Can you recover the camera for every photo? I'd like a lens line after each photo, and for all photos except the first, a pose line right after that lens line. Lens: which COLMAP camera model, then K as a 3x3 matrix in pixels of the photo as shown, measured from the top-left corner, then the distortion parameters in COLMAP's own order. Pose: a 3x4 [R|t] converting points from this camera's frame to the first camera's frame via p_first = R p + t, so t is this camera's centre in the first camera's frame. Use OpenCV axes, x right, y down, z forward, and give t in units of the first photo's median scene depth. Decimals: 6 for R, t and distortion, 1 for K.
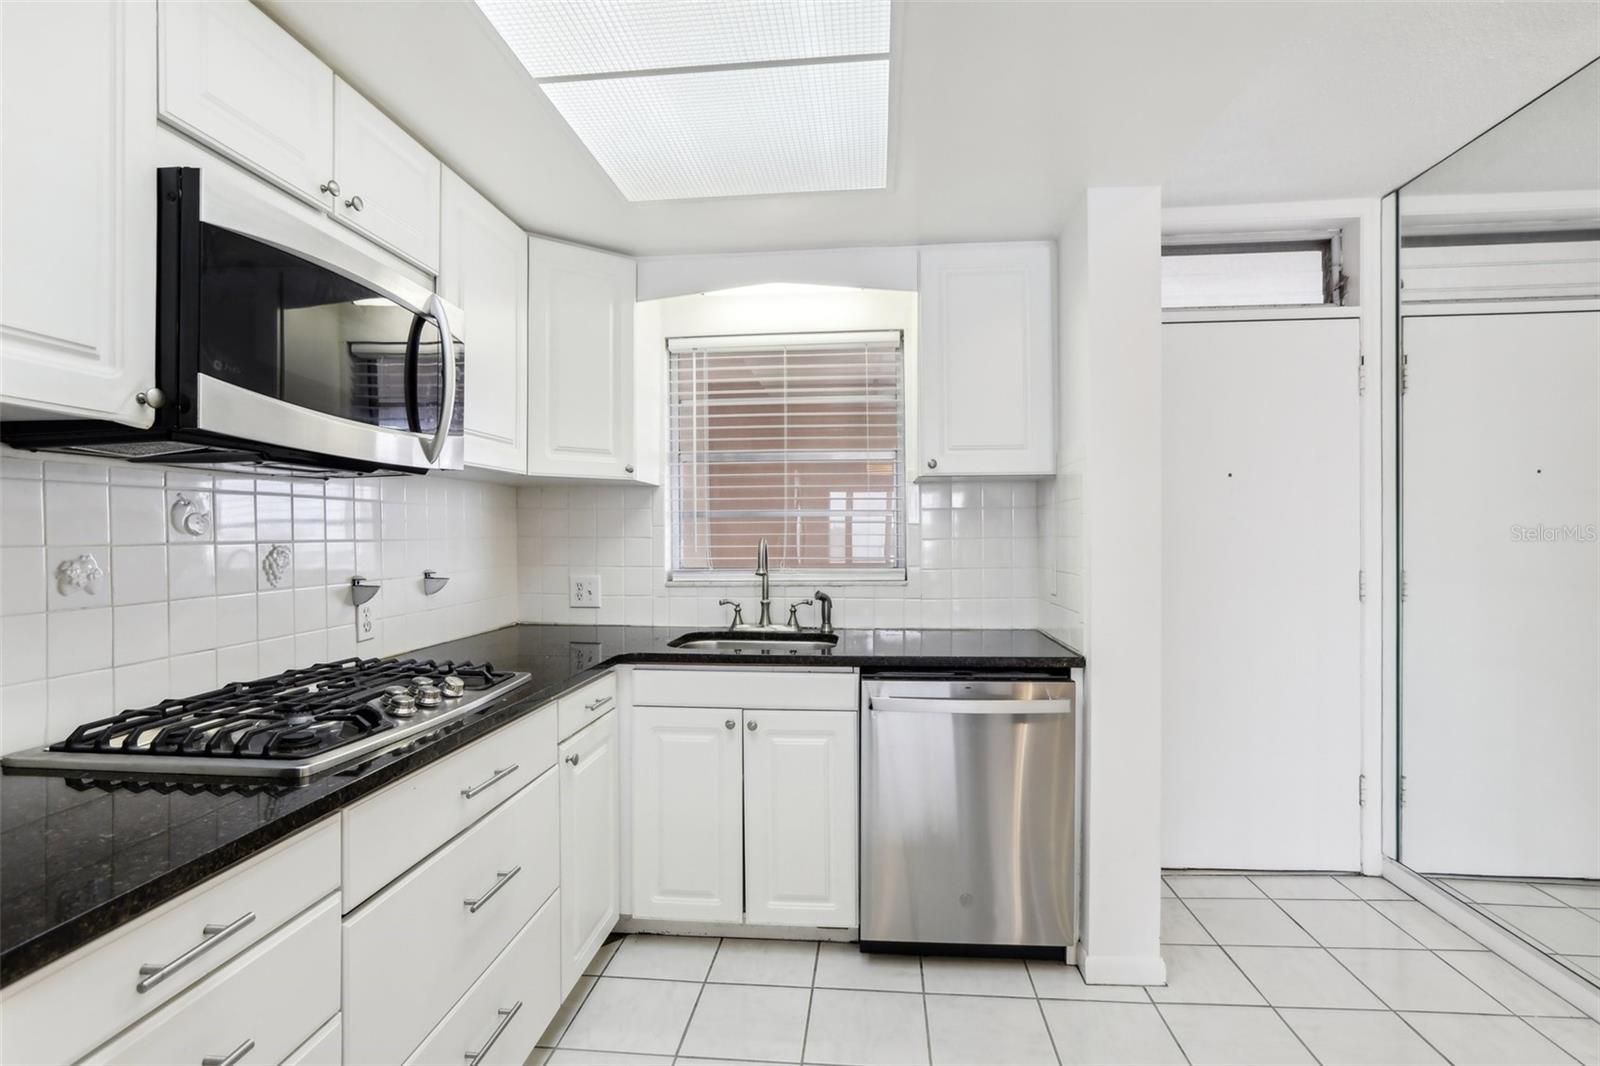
lens RADIAL K [[744.7, 0, 800.0], [0, 744.7, 533.0], [0, 0, 1]] dist [-0.041488, 0.013352]
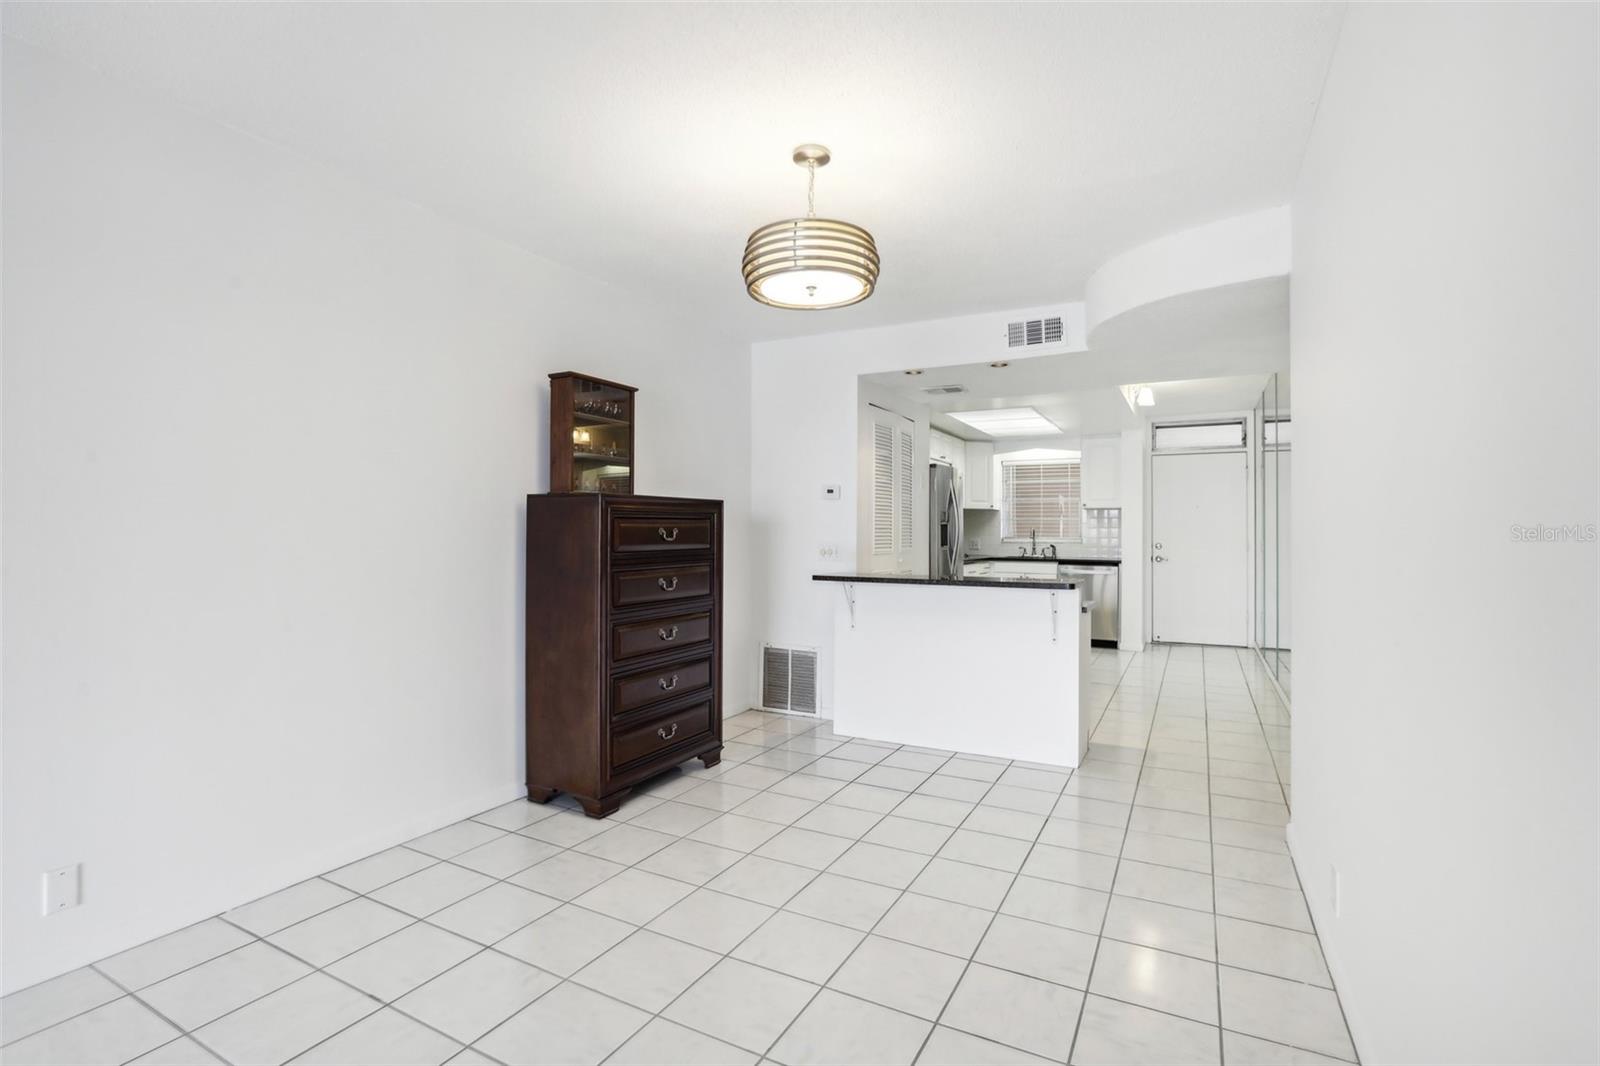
lens RADIAL K [[746.6, 0, 828.5], [0, 746.6, 525.7], [0, 0, 1]] dist [-0.044181, 0.000132]
pose [[0.934657, 0.007404, -0.355473, 0.271333], [-0.010208, 0.999930, -0.006013, 0.030185], [0.355404, 0.009249, 0.934667, -2.350794]]
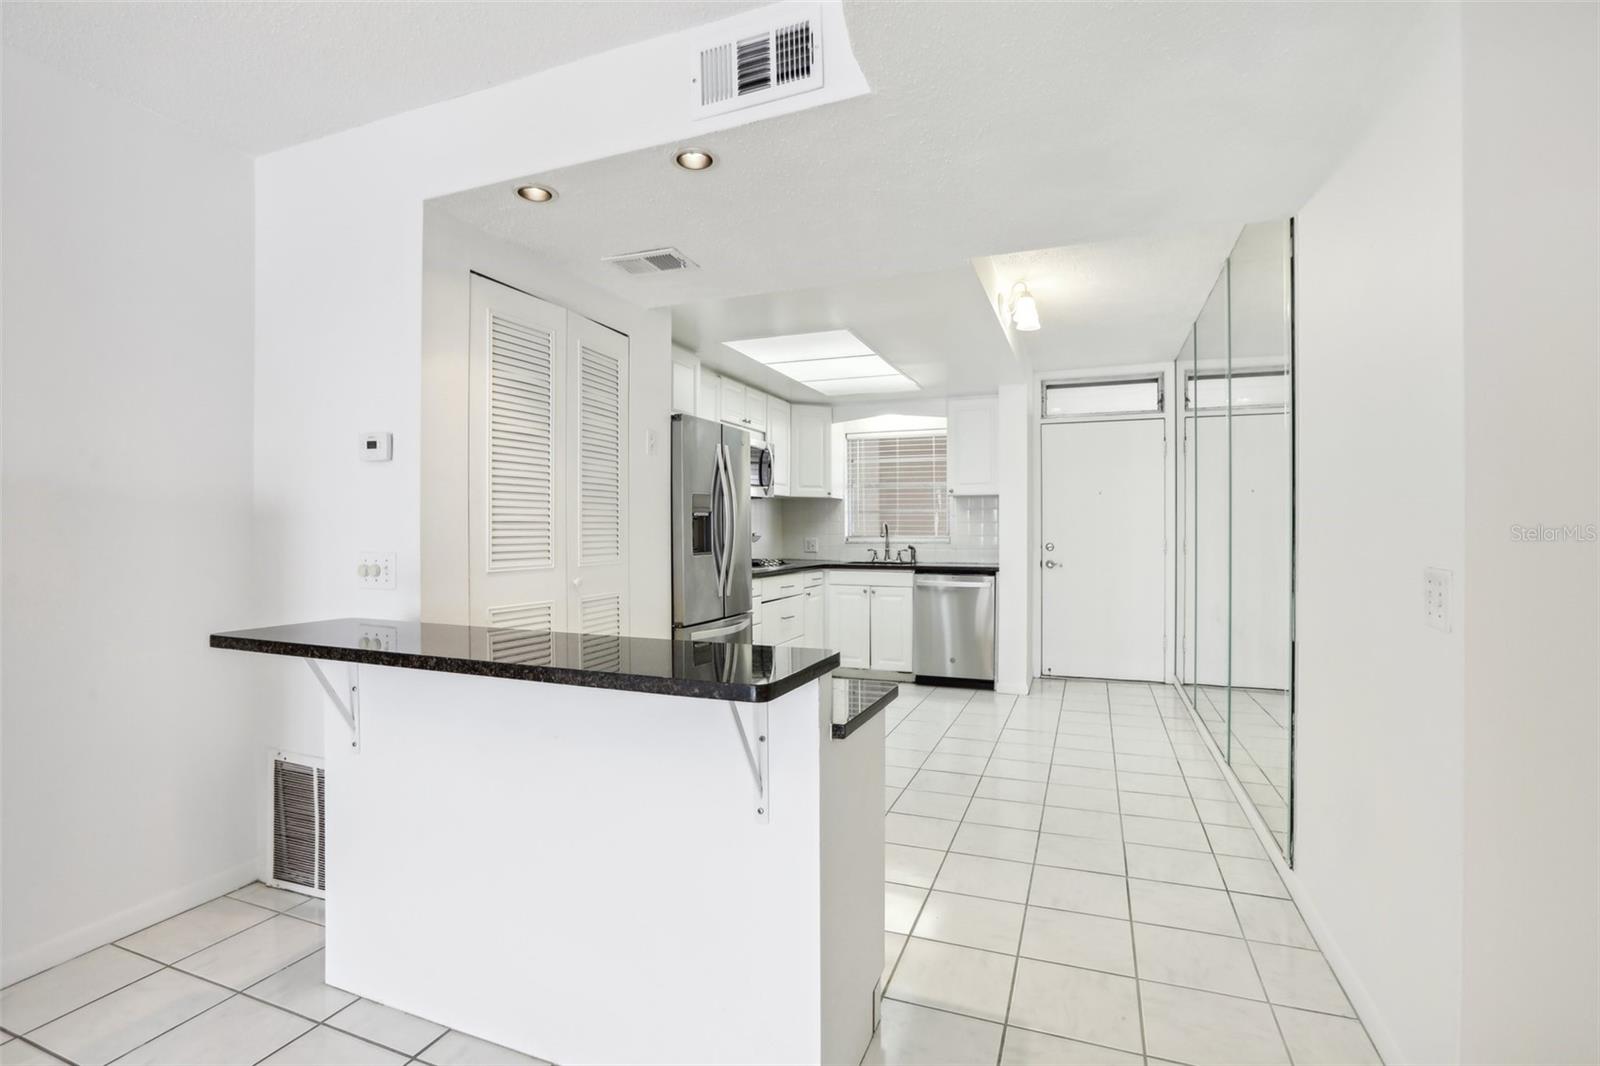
lens RADIAL K [[737.9, 0, 818.6], [0, 737.9, 533.8], [0, 0, 1]] dist [-0.067658, 0.029979]
pose [[0.967101, 0.006178, -0.254316, 0.347555], [-0.004684, 0.999968, 0.006480, 0.031586], [0.254348, -0.005076, 0.967099, -1.333882]]
